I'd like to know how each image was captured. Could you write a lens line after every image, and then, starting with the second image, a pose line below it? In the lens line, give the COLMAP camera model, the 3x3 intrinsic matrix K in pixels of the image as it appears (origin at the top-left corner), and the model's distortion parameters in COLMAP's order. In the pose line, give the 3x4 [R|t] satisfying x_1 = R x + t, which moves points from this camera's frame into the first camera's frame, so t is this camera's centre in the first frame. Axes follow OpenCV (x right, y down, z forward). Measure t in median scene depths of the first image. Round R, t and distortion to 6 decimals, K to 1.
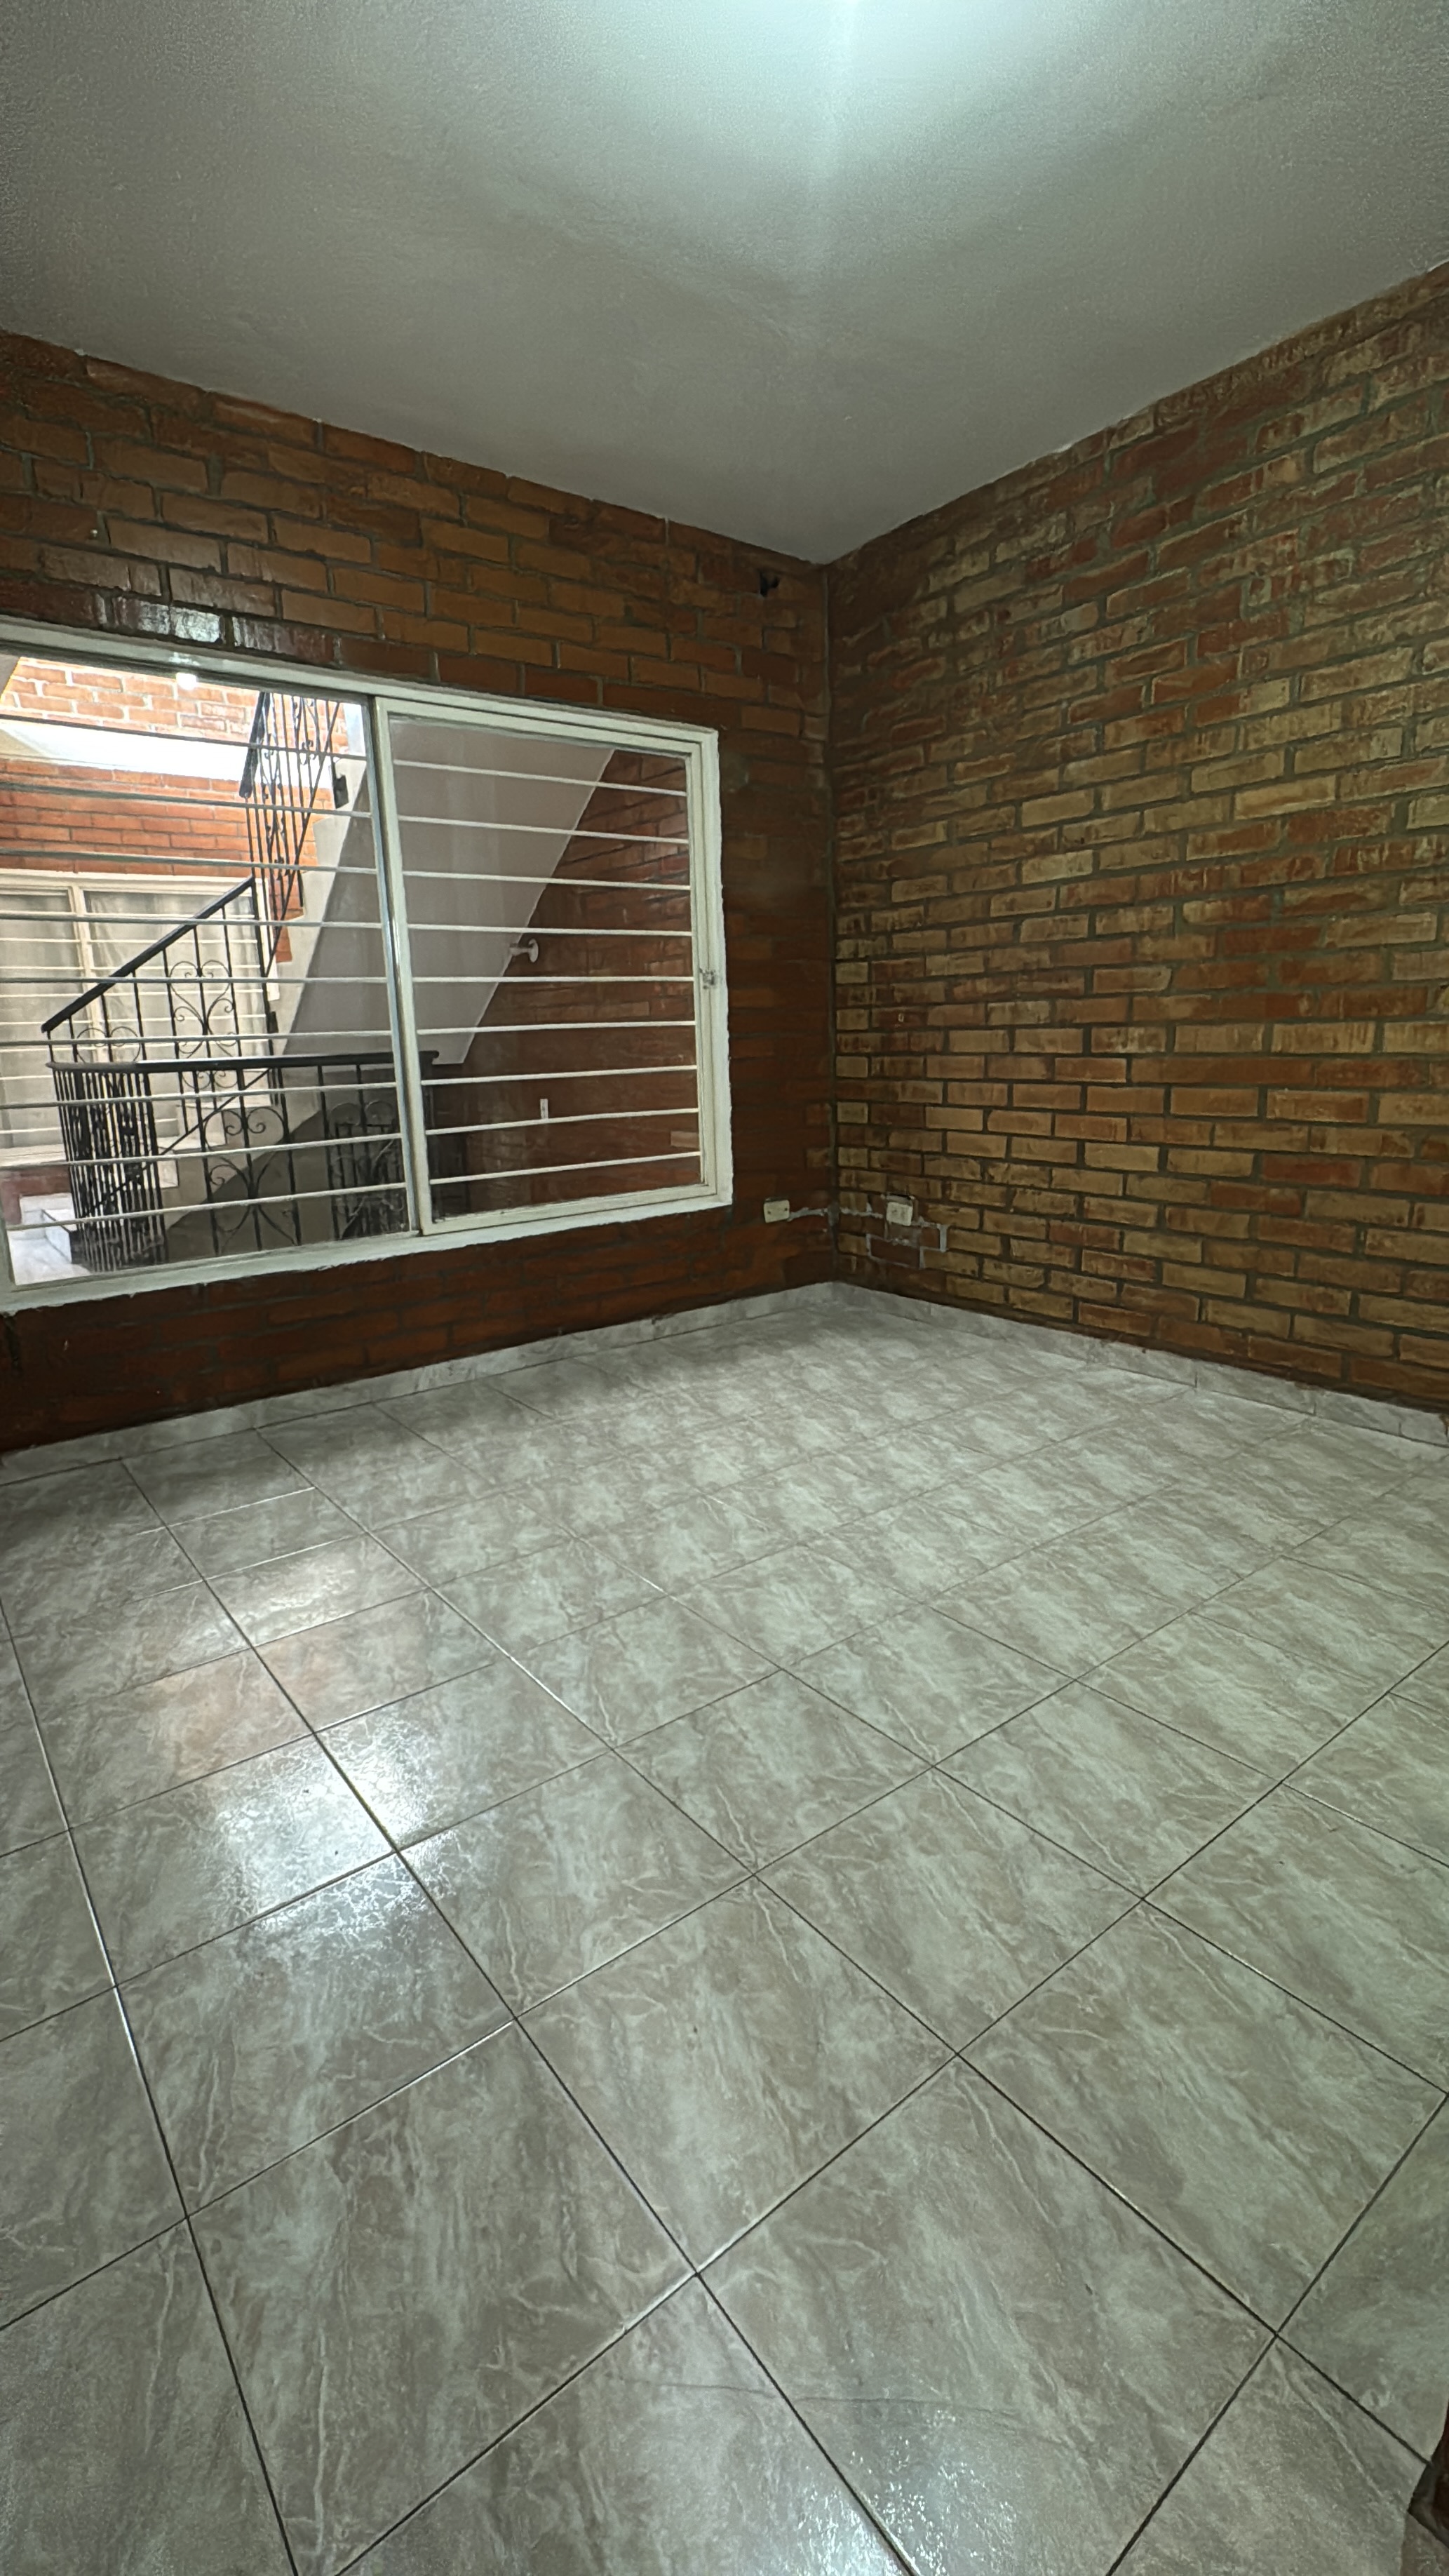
lens RADIAL K [[1126.8, 0, 724.5], [0, 1126.8, 1288.0], [0, 0, 1]] dist [-0.002013, -0.000331]
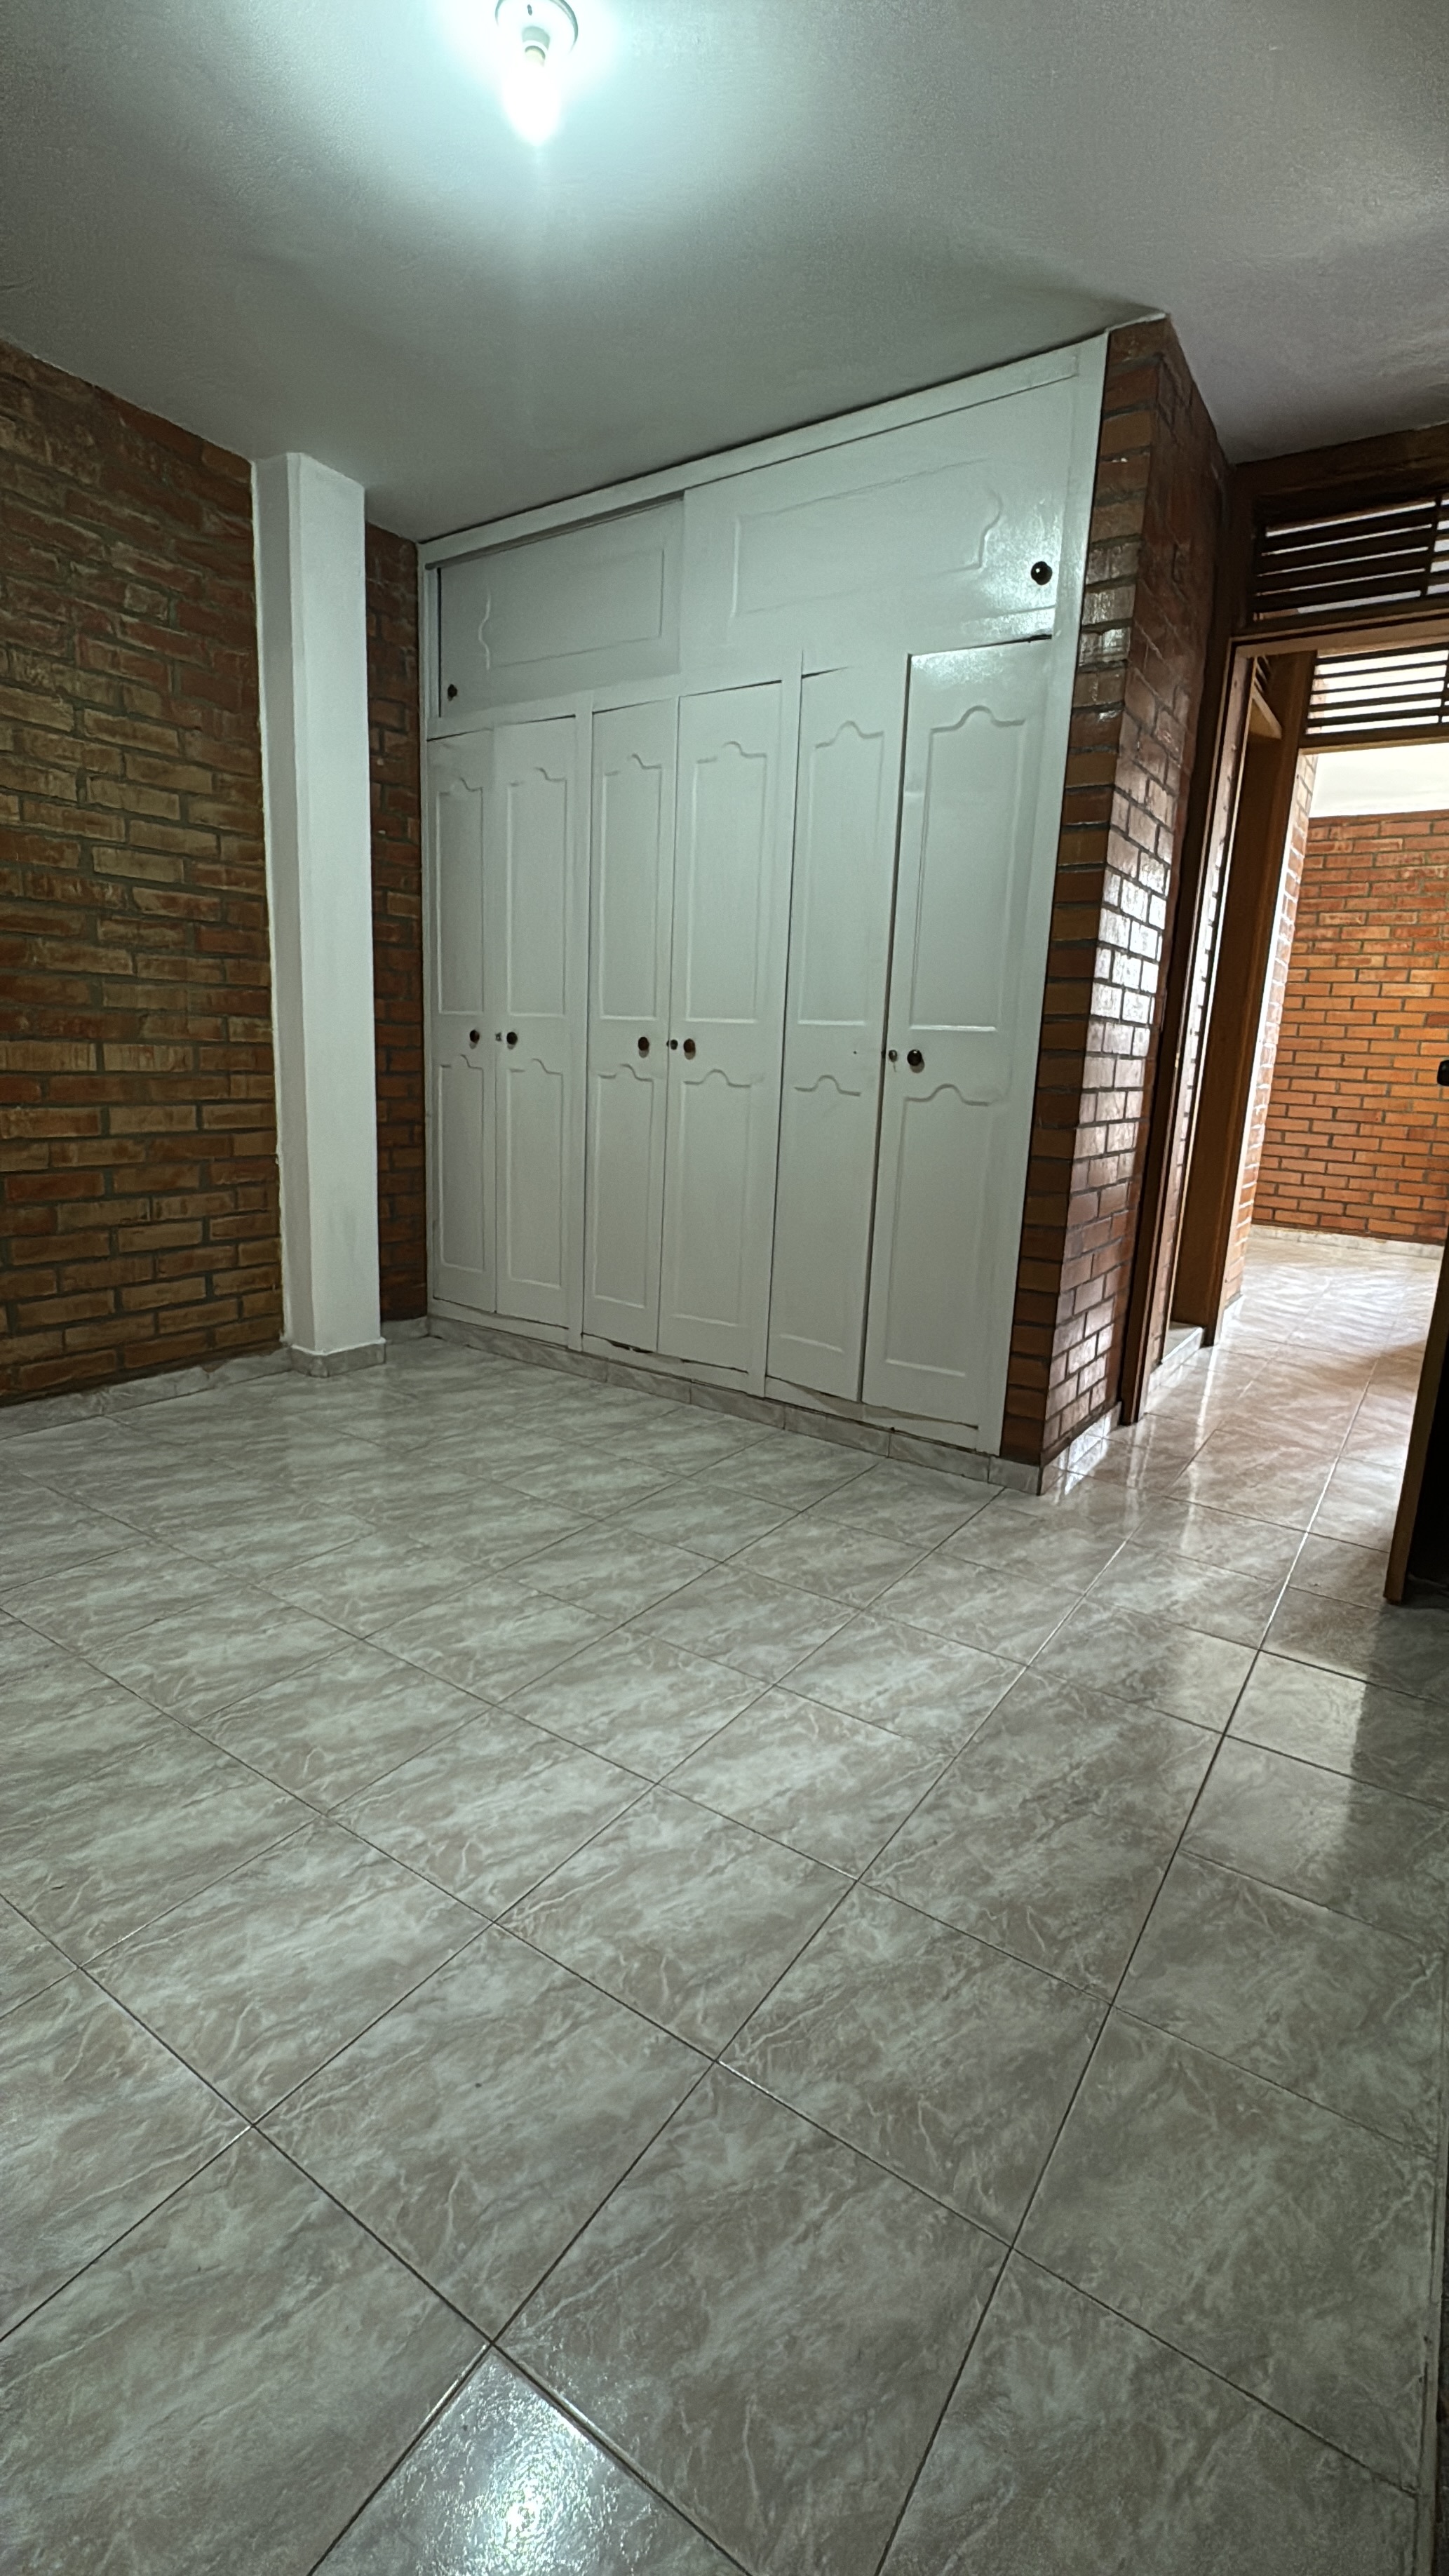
lens RADIAL K [[1126.8, 0, 724.5], [0, 1126.8, 1288.0], [0, 0, 1]] dist [-0.002013, -0.000331]
pose [[-0.318107, -0.180846, 0.930646, -0.677920], [0.180075, 0.952242, 0.246595, -0.169748], [-0.930796, 0.246029, -0.270349, 0.788285]]
